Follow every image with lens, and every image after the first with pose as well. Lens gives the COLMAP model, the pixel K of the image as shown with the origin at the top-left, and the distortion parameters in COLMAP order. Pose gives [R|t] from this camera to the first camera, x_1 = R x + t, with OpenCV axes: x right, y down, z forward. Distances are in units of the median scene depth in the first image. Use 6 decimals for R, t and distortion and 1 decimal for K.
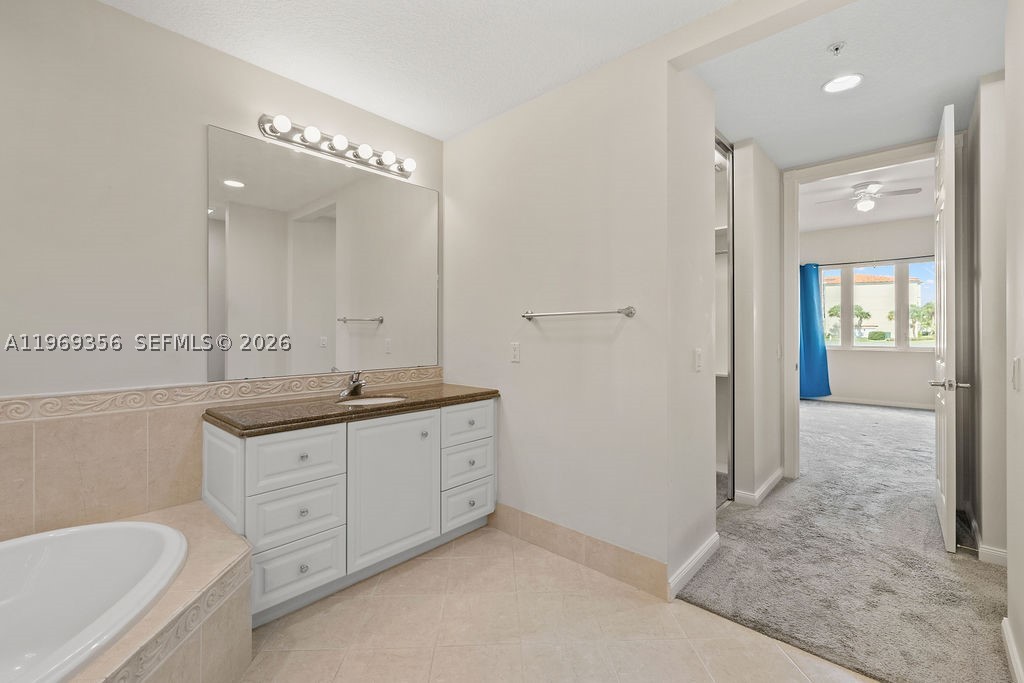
lens RADIAL K [[443.4, 0, 505.5], [0, 443.4, 329.3], [0, 0, 1]] dist [-0.000362, -0.000052]
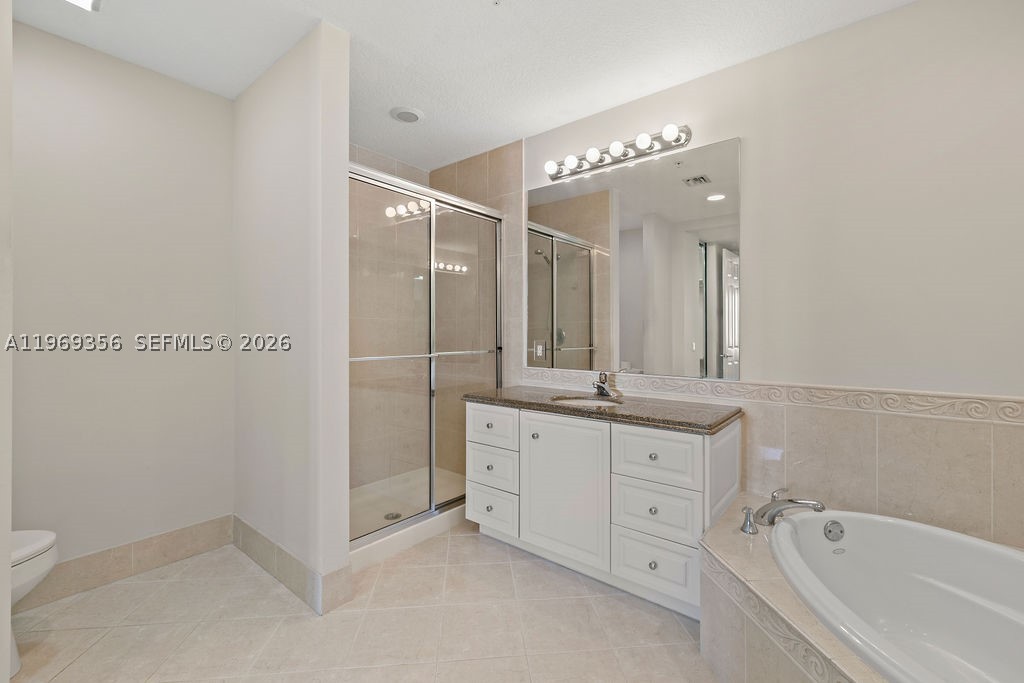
lens RADIAL K [[443.4, 0, 505.5], [0, 443.4, 329.3], [0, 0, 1]] dist [-0.000362, -0.000052]
pose [[0.060578, -0.004348, -0.998154, 0.606335], [0.002229, 0.999989, -0.004221, -0.000358], [0.998161, -0.001969, 0.060587, 0.656225]]
